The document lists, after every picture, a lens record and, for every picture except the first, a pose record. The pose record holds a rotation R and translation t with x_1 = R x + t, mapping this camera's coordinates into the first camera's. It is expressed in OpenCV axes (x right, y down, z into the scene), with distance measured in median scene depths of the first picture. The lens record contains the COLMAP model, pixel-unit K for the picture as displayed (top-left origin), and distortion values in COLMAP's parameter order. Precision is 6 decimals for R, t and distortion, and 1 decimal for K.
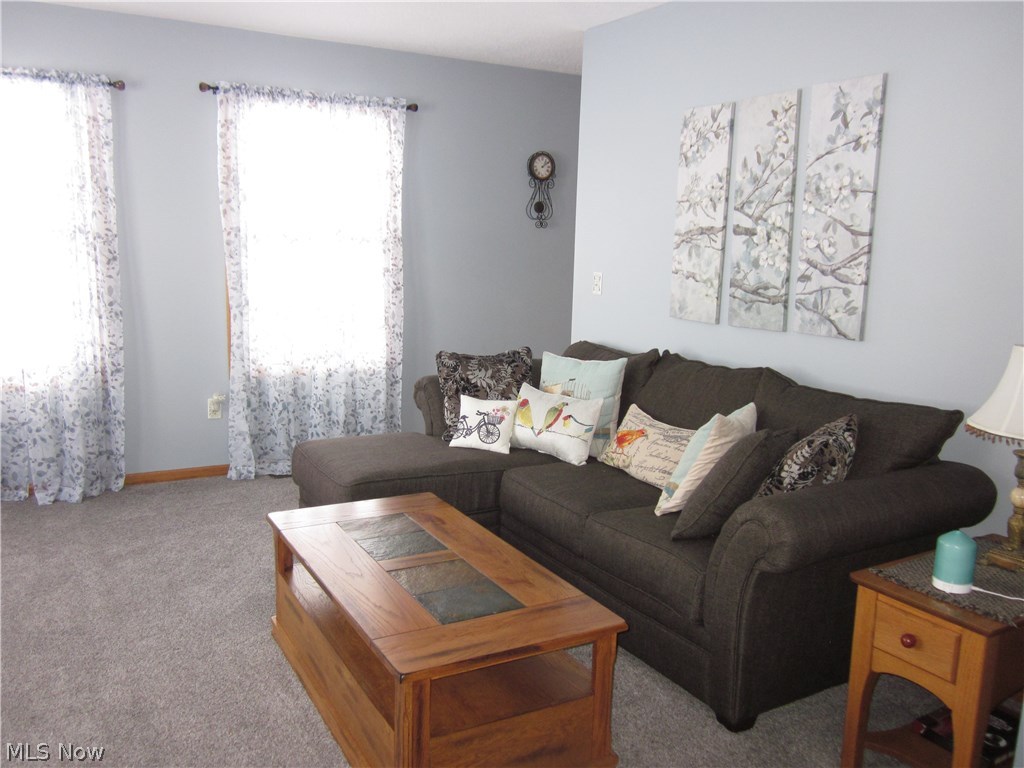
lens RADIAL K [[860.6, 0, 508.1], [0, 860.6, 386.2], [0, 0, 1]] dist [-0.024297, 0.004029]
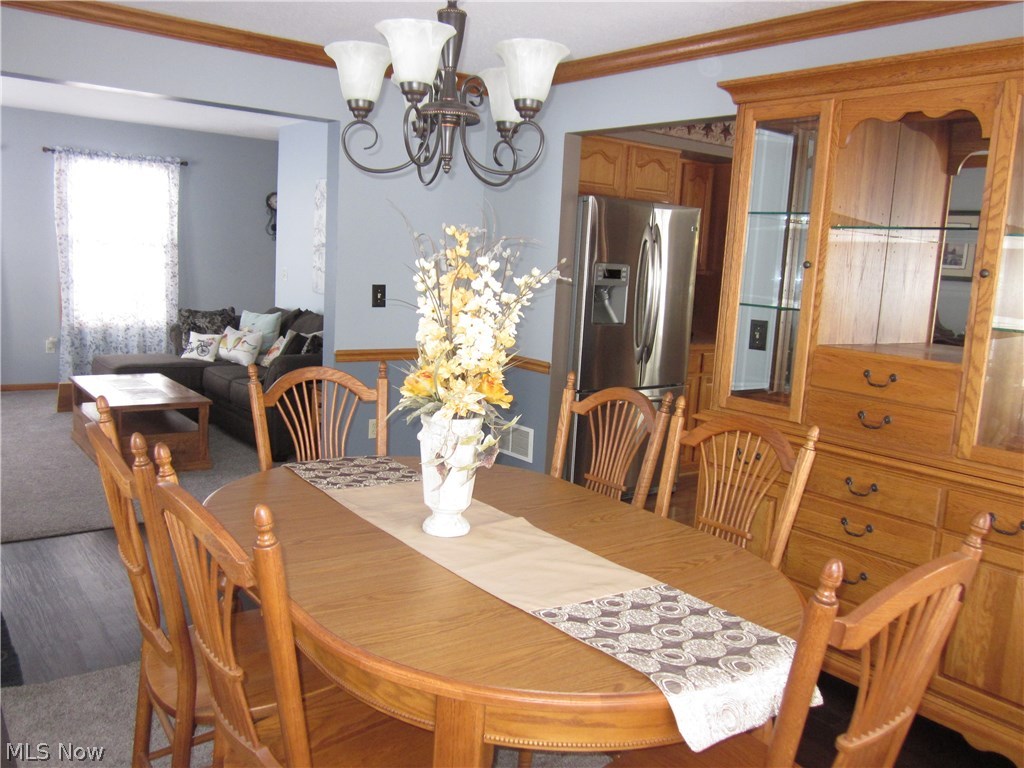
lens RADIAL K [[860.6, 0, 508.2], [0, 860.6, 388.1], [0, 0, 1]] dist [-0.024297, 0.004029]
pose [[0.990366, 0.009122, 0.138177, 0.279670], [-0.007573, 0.999903, -0.011731, 0.113292], [-0.138271, 0.010572, 0.990338, -0.687212]]
